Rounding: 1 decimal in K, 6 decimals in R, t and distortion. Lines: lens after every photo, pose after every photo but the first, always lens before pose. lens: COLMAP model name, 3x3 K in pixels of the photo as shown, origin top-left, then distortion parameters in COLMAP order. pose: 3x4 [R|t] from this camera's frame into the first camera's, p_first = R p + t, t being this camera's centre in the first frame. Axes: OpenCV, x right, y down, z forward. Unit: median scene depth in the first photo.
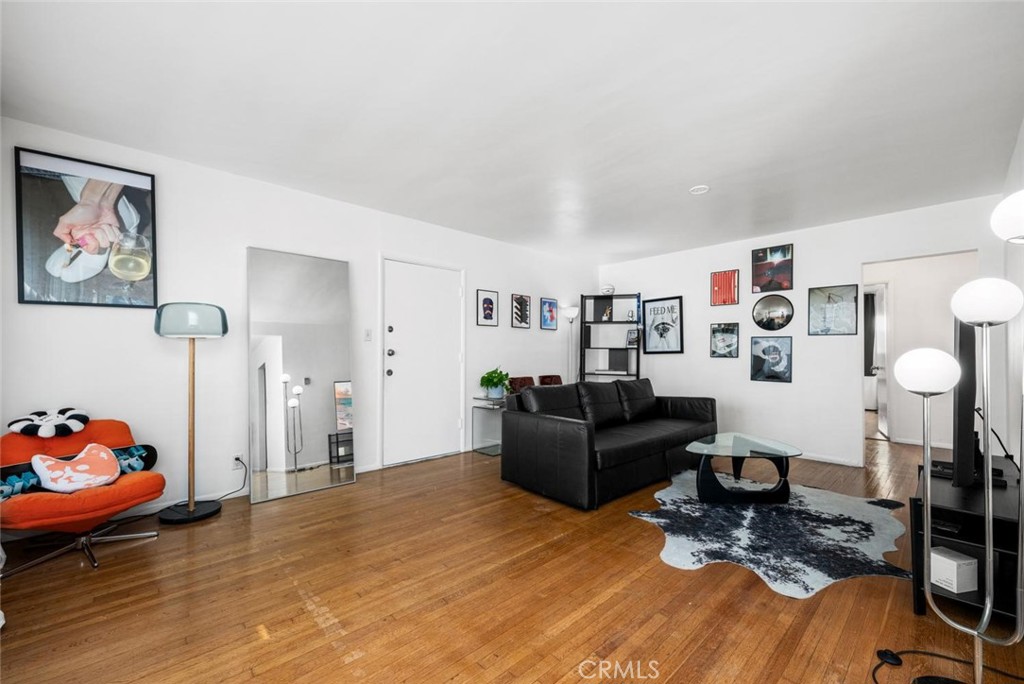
lens RADIAL K [[416.8, 0, 513.2], [0, 416.8, 347.0], [0, 0, 1]] dist [-0.001883, -0.000681]
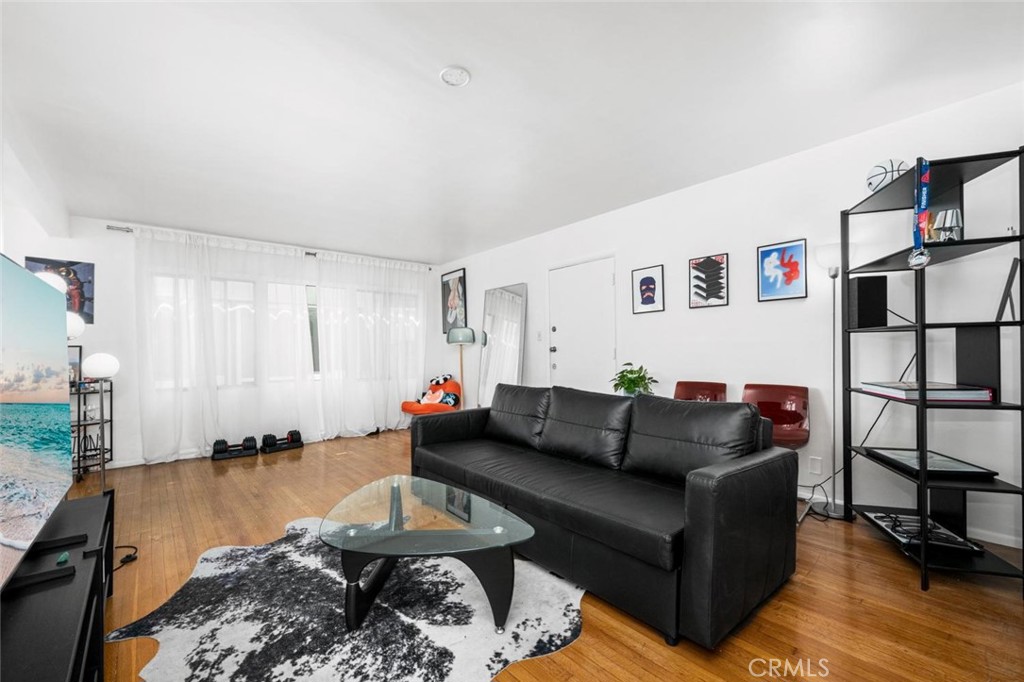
lens RADIAL K [[416.8, 0, 502.9], [0, 416.8, 348.6], [0, 0, 1]] dist [-0.001883, -0.000681]
pose [[-0.049534, -0.011120, -0.998711, 1.338568], [0.033032, 0.999373, -0.012766, 0.032668], [0.998226, -0.033622, -0.049136, 1.396169]]
